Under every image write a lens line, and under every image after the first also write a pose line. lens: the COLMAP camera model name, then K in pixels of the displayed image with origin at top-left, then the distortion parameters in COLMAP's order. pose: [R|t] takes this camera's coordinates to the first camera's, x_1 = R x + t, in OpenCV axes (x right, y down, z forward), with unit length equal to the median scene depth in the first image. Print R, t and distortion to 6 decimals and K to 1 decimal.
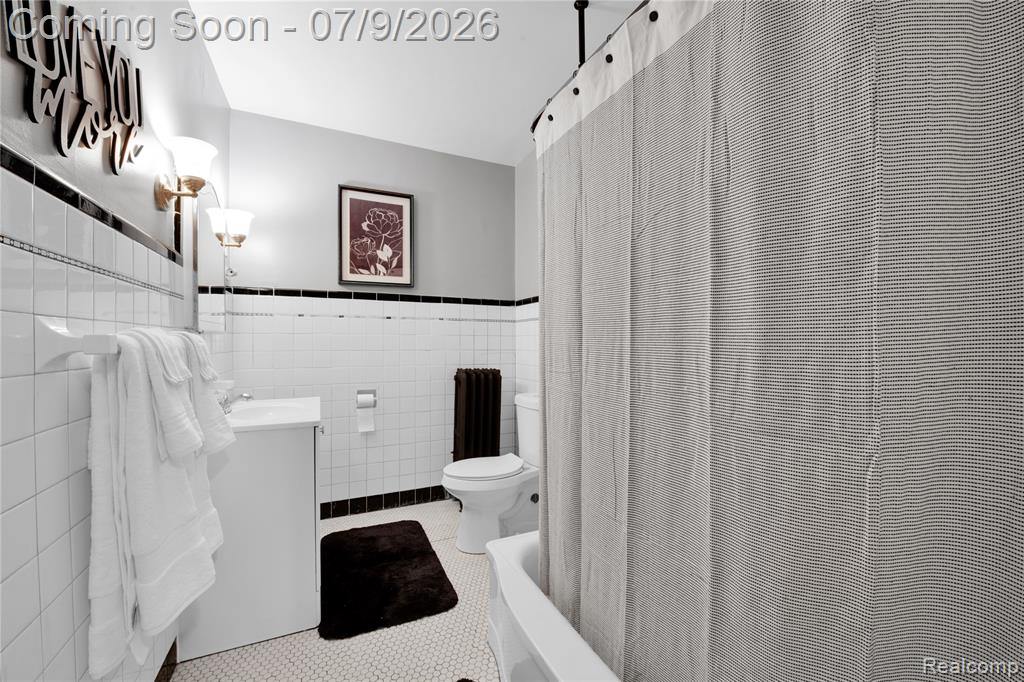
lens RADIAL K [[420.1, 0, 507.5], [0, 420.1, 342.7], [0, 0, 1]] dist [-0.001253, -0.004686]
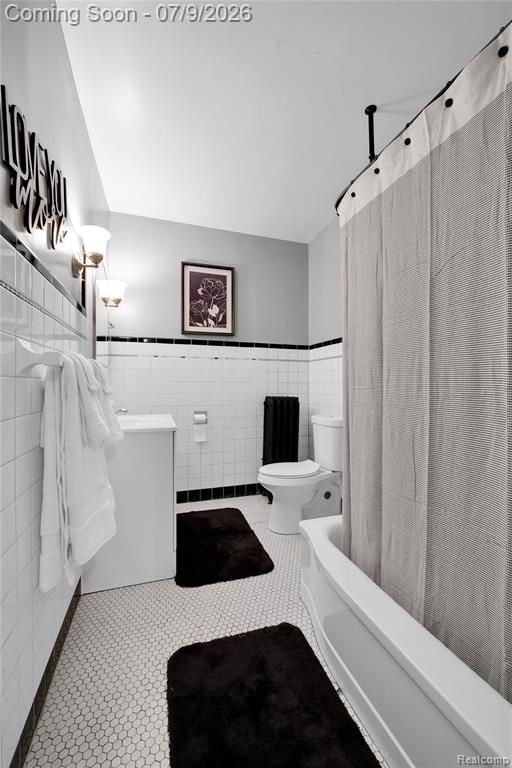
lens RADIAL K [[317.2, 0, 254.2], [0, 317.2, 381.2], [0, 0, 1]] dist [-0.008570, -0.000453]
pose [[0.993050, -0.000064, -0.117692, -0.085153], [-0.001122, 0.999949, -0.010009, 0.053040], [0.117687, 0.010072, 0.993000, -0.007851]]
